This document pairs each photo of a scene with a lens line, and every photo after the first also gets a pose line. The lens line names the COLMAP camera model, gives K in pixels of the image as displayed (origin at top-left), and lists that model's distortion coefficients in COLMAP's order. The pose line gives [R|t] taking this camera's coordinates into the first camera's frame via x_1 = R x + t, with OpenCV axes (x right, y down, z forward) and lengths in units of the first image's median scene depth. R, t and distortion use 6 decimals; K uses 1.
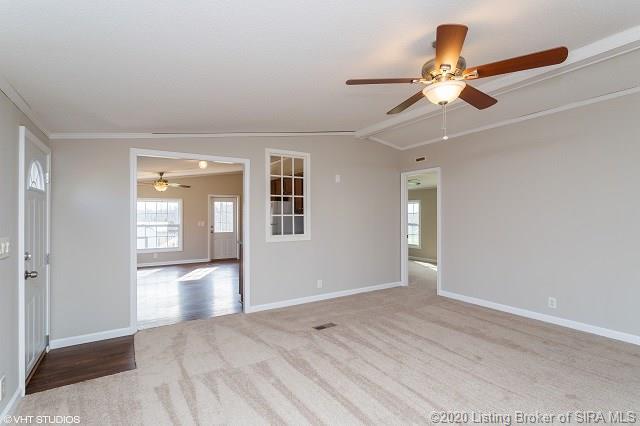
lens RADIAL K [[306.4, 0, 319.6], [0, 306.4, 218.6], [0, 0, 1]] dist [0.002303, 0.000573]
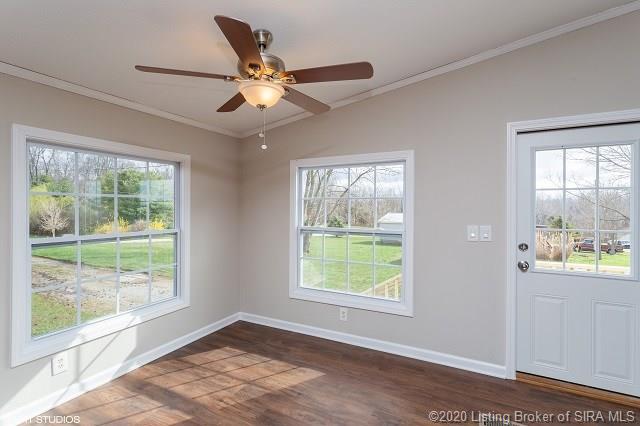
lens RADIAL K [[300.5, 0, 322.1], [0, 300.5, 207.6], [0, 0, 1]] dist [-0.003567, -0.000822]
pose [[0.498717, 0.004594, -0.866753, -0.229063], [-0.010588, 0.999944, -0.000792, -0.004477], [0.866700, 0.009572, 0.498738, 0.766661]]
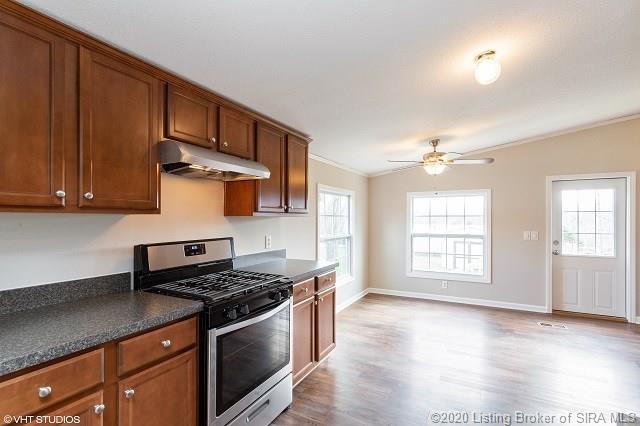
lens RADIAL K [[306.4, 0, 319.6], [0, 306.4, 218.6], [0, 0, 1]] dist [0.002303, 0.000573]
pose [[0.495681, 0.001476, -0.868503, -0.121239], [-0.008192, 0.999962, -0.002976, -0.007315], [0.868466, 0.008590, 0.495675, 0.458469]]
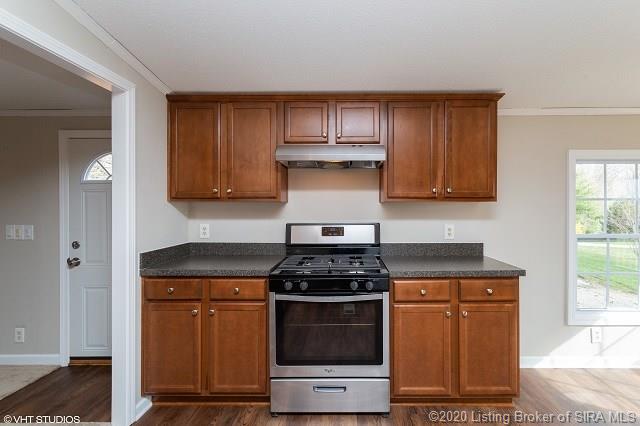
lens RADIAL K [[300.5, 0, 322.1], [0, 300.5, 207.6], [0, 0, 1]] dist [-0.003567, -0.000822]
pose [[-0.544016, 0.003575, -0.839067, -0.143884], [-0.002268, 0.999981, 0.005731, -0.005953], [0.839072, 0.005021, -0.543998, 0.640501]]
